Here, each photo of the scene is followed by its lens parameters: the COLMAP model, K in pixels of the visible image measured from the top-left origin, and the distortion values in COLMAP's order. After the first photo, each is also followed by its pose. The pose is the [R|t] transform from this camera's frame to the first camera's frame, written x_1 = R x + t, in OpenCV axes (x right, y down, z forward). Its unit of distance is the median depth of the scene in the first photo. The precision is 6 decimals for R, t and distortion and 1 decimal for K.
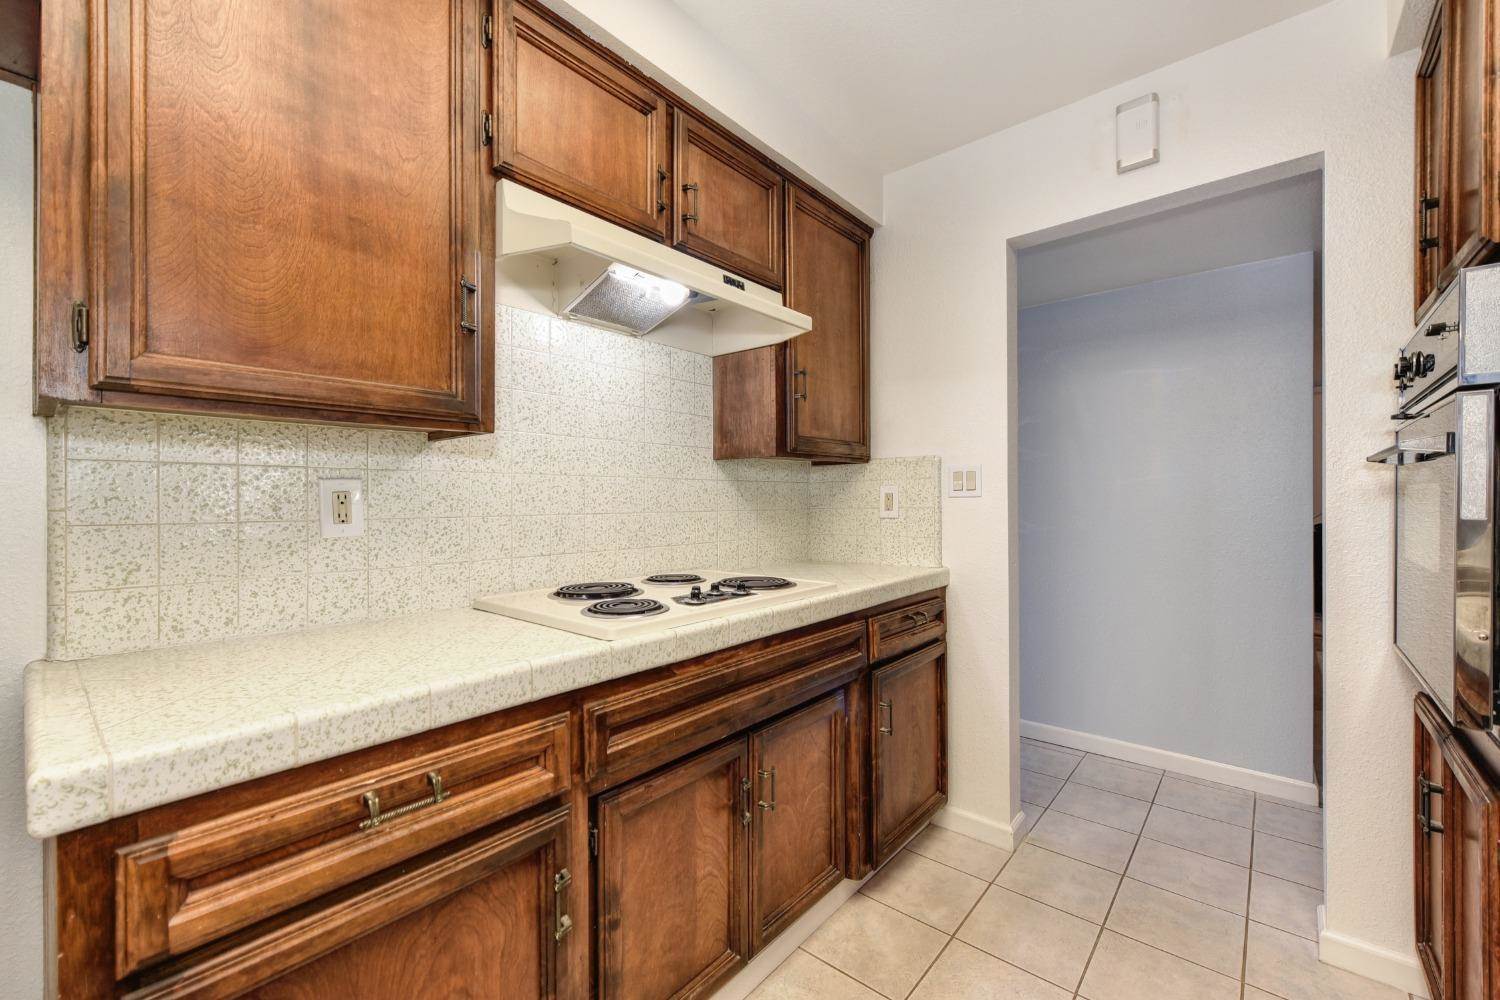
lens RADIAL K [[608.8, 0, 749.5], [0, 608.8, 502.7], [0, 0, 1]] dist [0.011340, 0.000135]
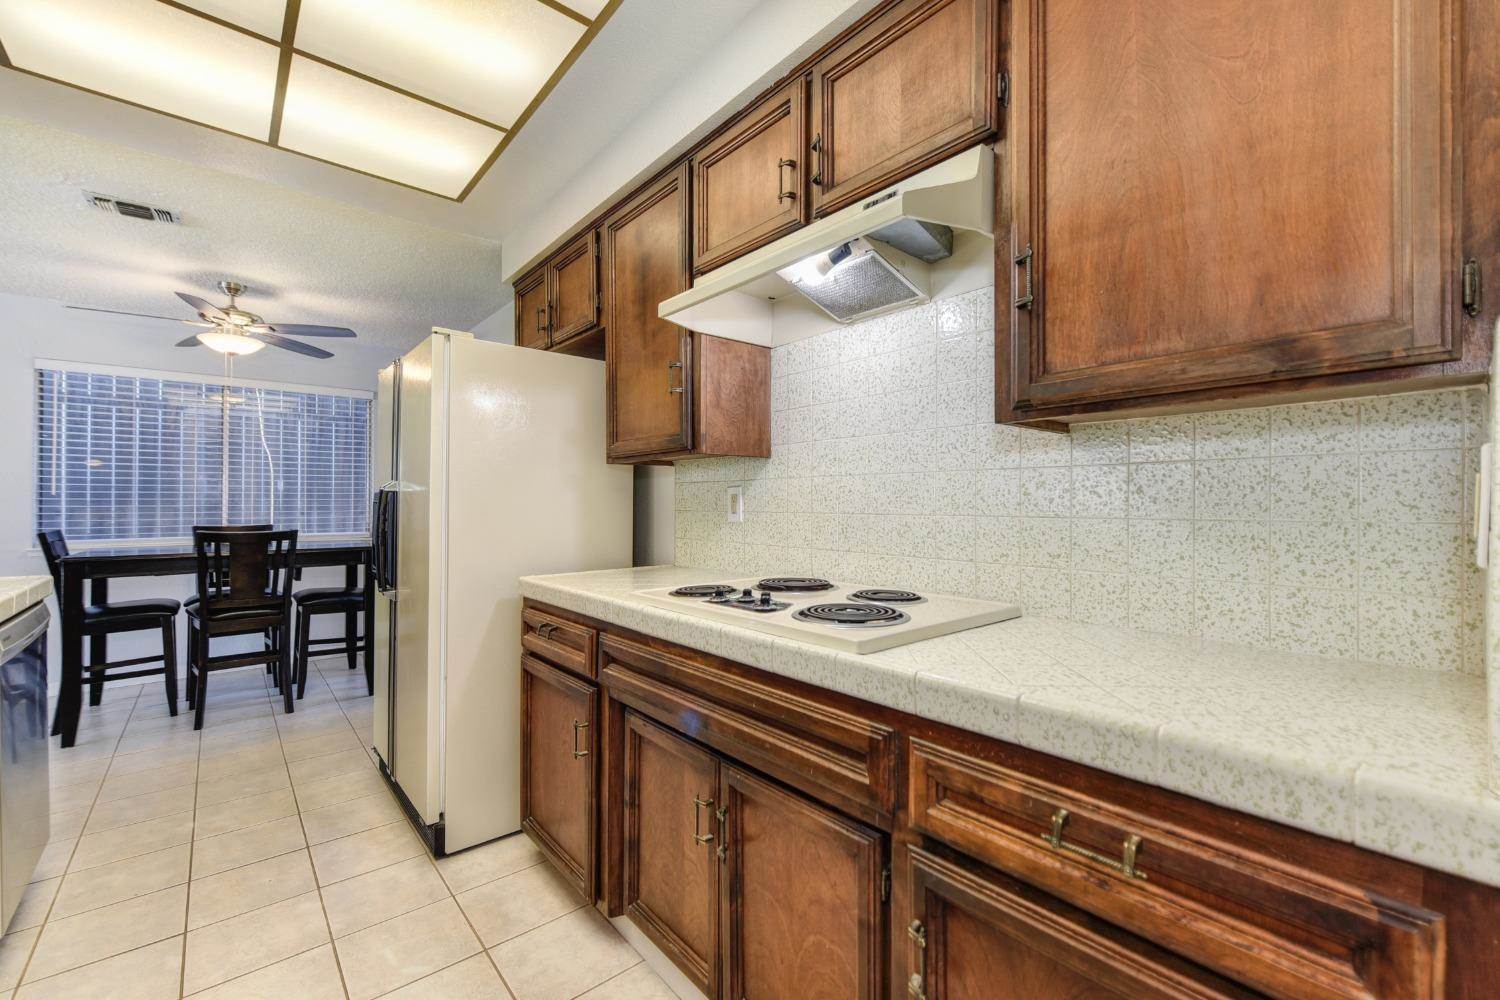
lens RADIAL K [[628.8, 0, 750.1], [0, 628.8, 496.7], [0, 0, 1]] dist [0.001613, -0.000423]
pose [[-0.151554, -0.002785, -0.988445, 0.849897], [-0.001051, 0.999996, -0.002656, -0.007143], [0.988448, 0.000636, -0.151557, 1.092794]]
